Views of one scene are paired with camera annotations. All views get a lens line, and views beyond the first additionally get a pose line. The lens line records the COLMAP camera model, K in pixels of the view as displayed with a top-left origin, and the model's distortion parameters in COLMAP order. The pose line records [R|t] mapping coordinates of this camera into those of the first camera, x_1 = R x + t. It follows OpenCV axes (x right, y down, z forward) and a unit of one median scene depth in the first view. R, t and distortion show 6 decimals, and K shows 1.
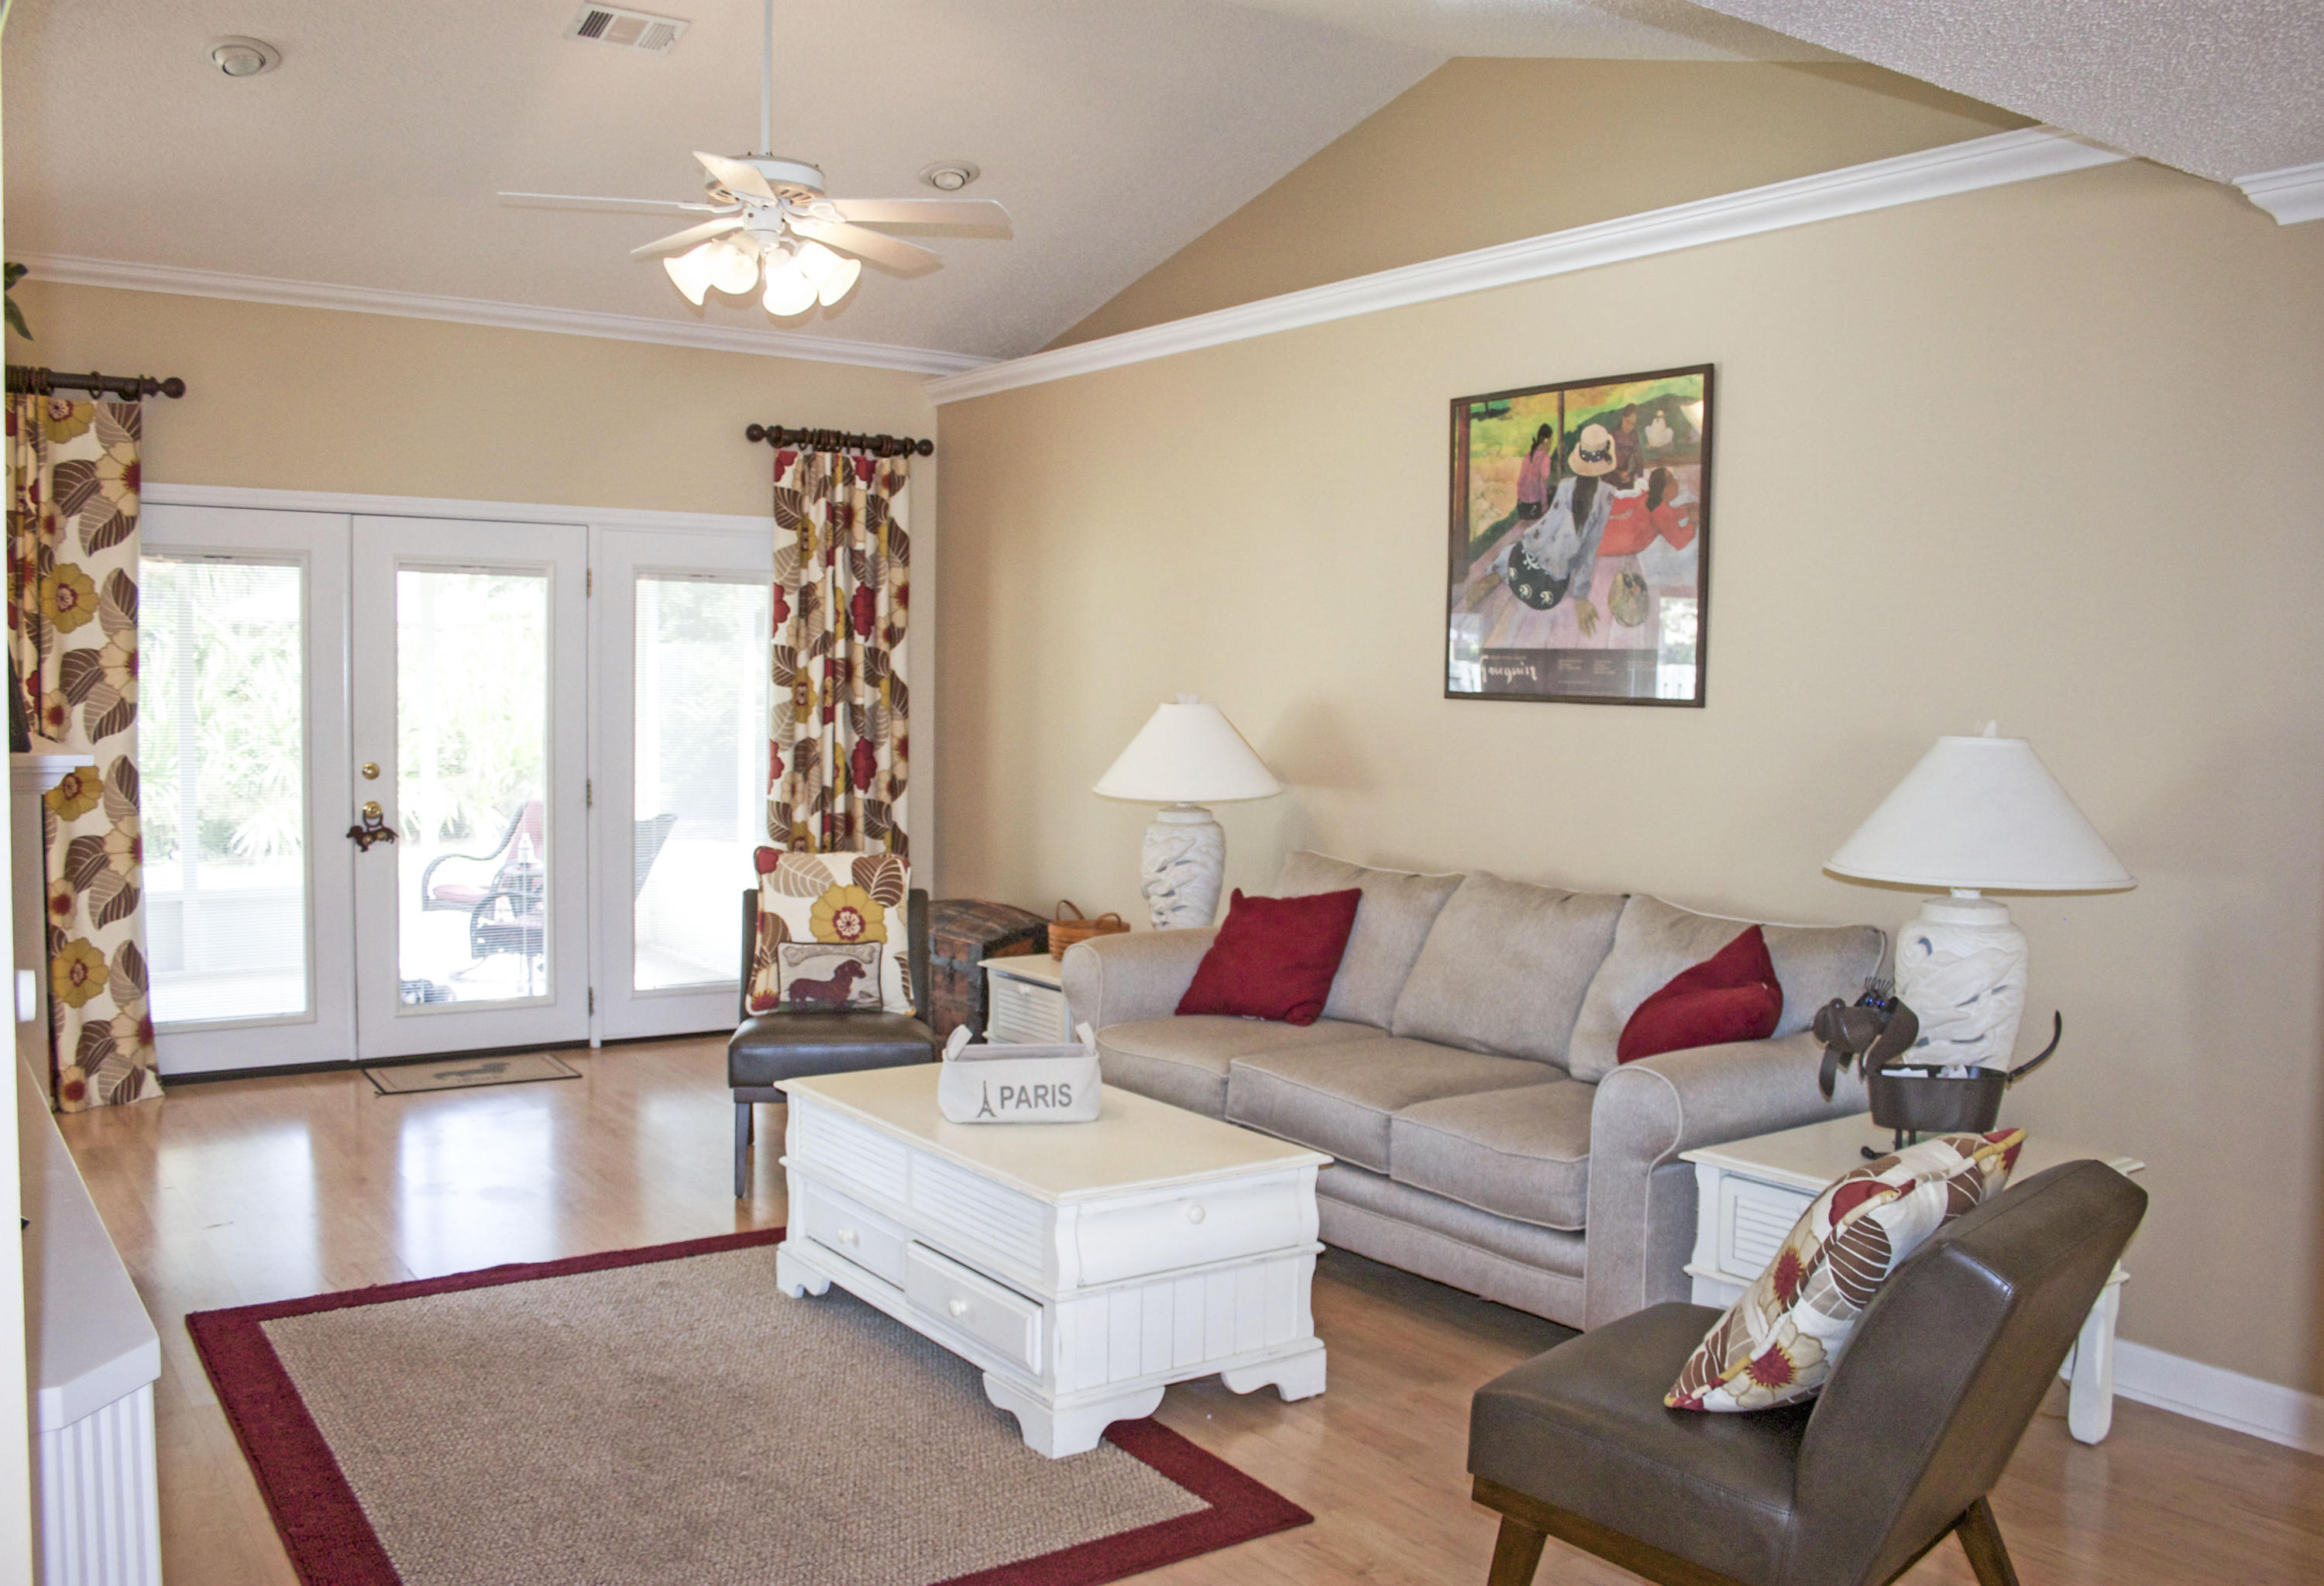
lens RADIAL K [[1984.0, 0, 1170.2], [0, 1984.0, 788.3], [0, 0, 1]] dist [-0.111237, 0.056623]
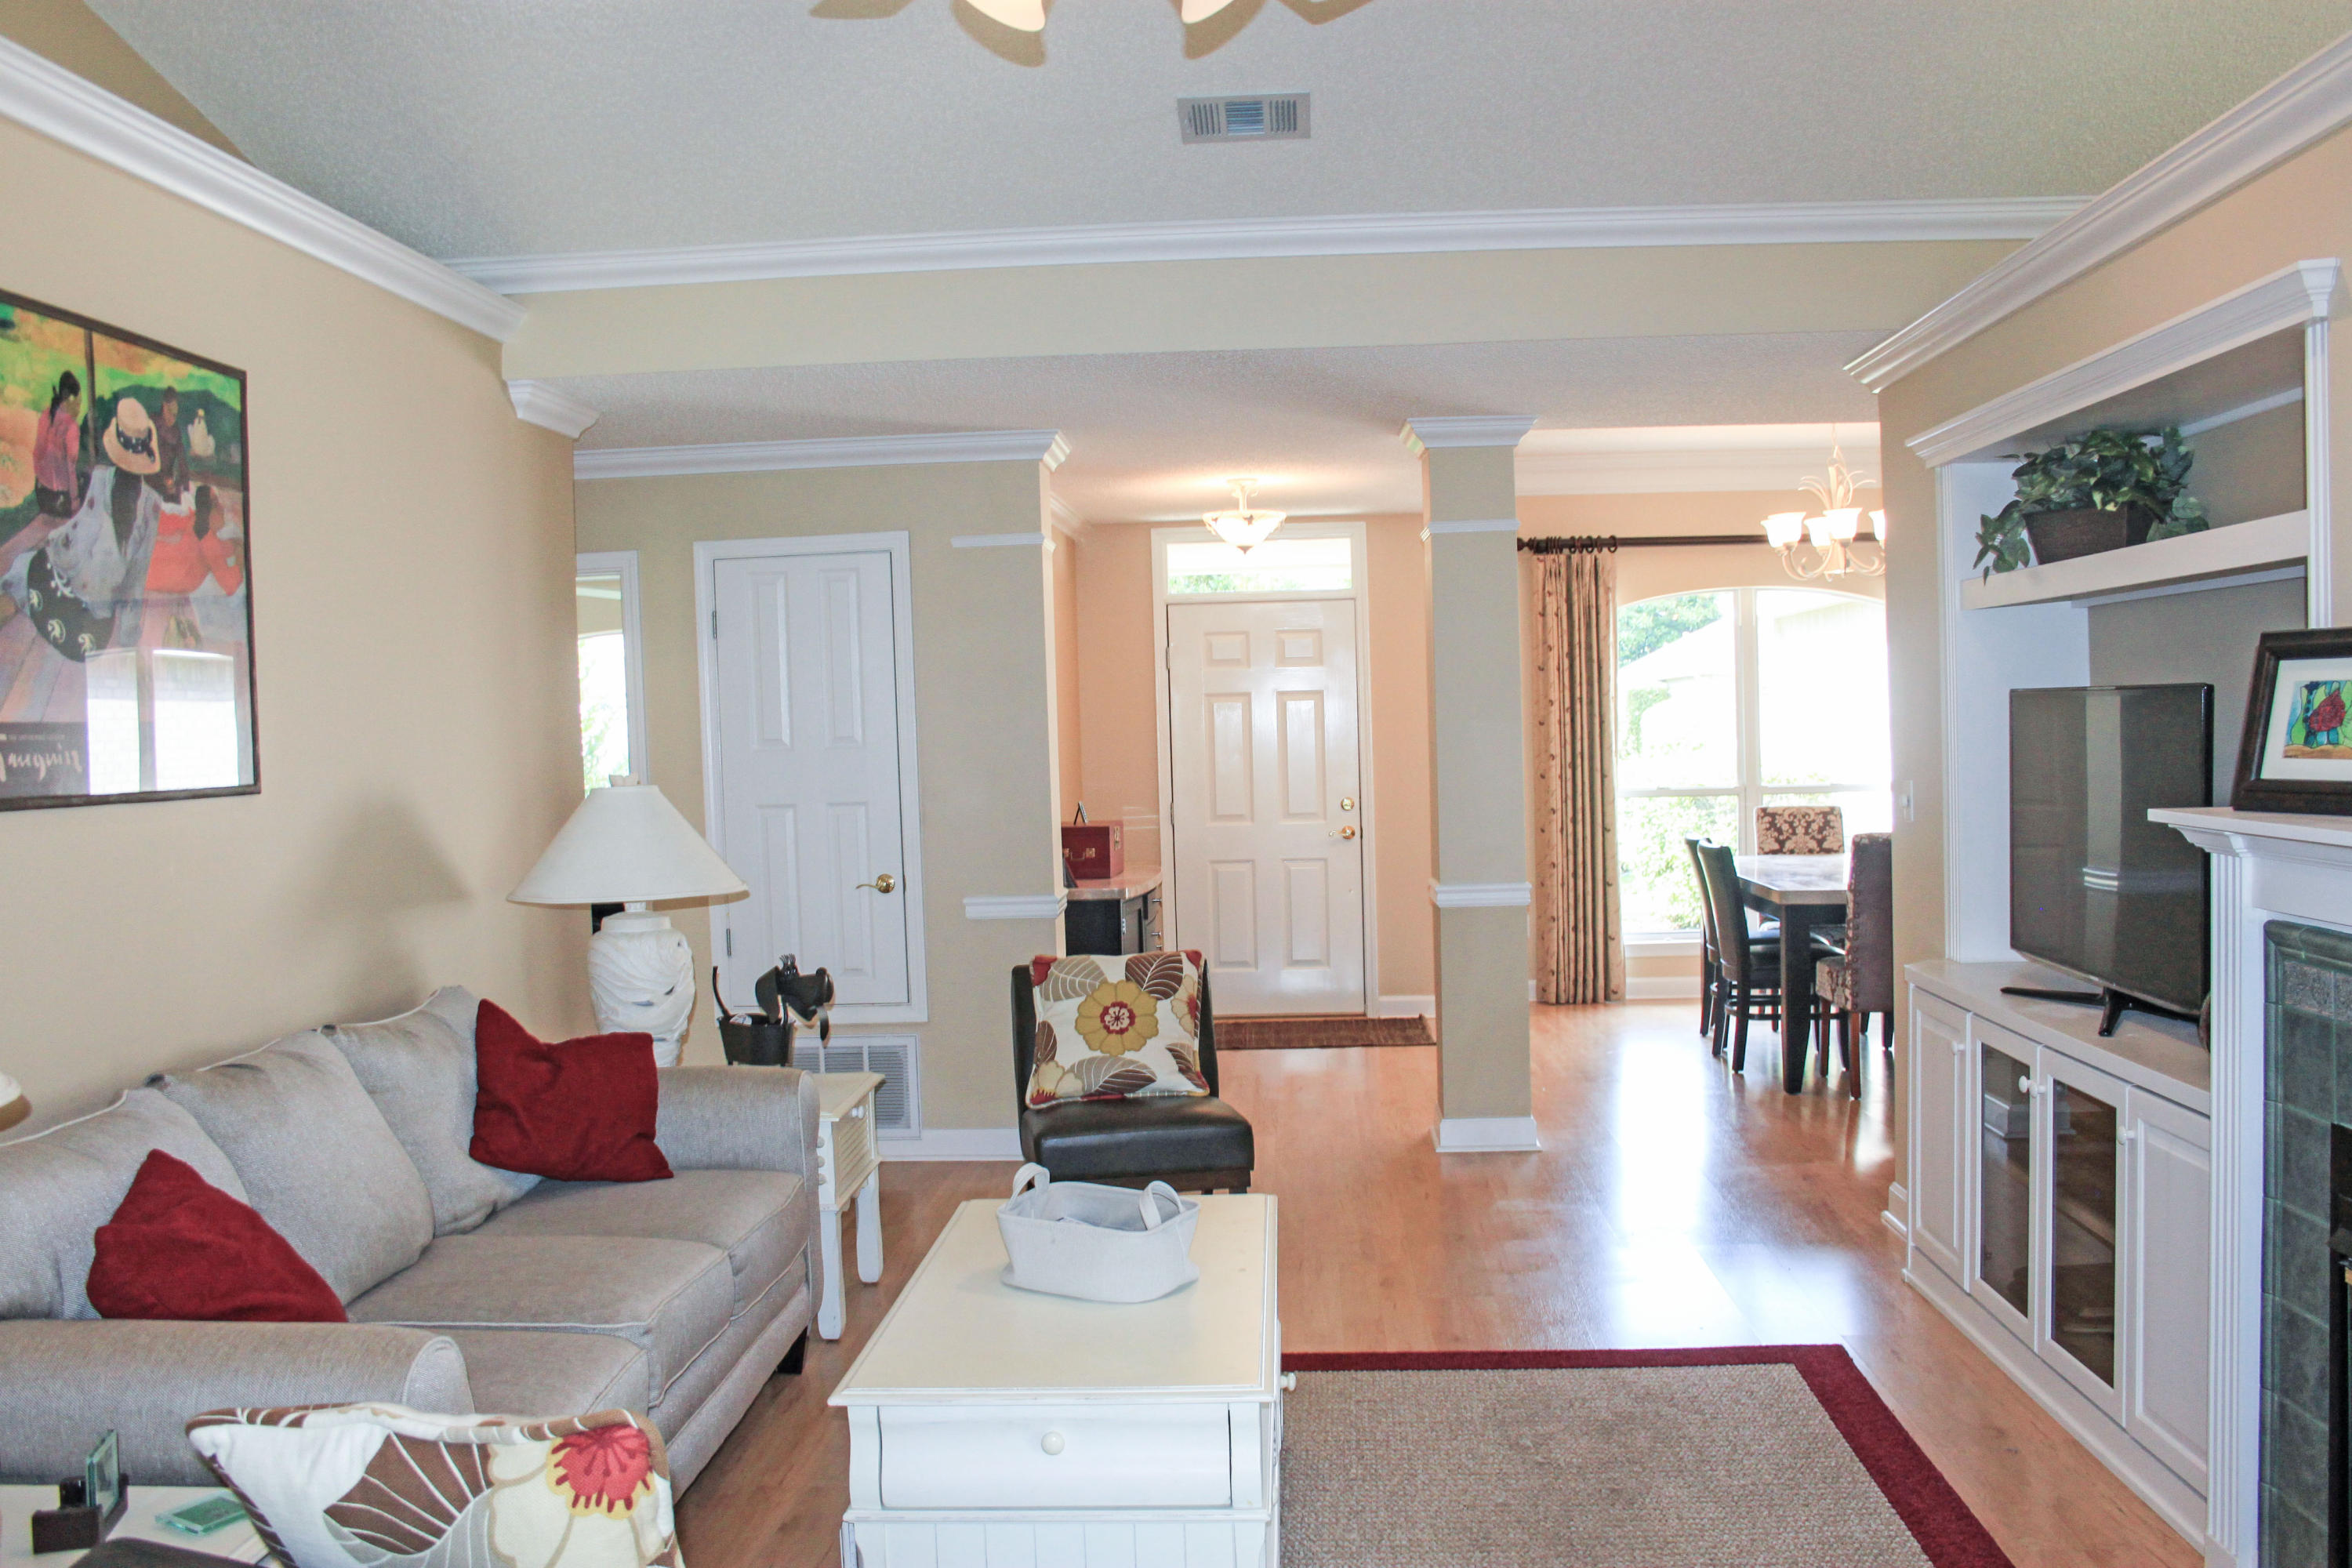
lens RADIAL K [[1960.9, 0, 1166.6], [0, 1960.9, 801.0], [0, 0, 1]] dist [-0.151753, 0.123505]
pose [[-0.784778, -0.020321, 0.619443, -0.480762], [0.050962, 0.993962, 0.097171, -0.089461], [-0.617678, 0.107825, -0.779004, 1.297602]]
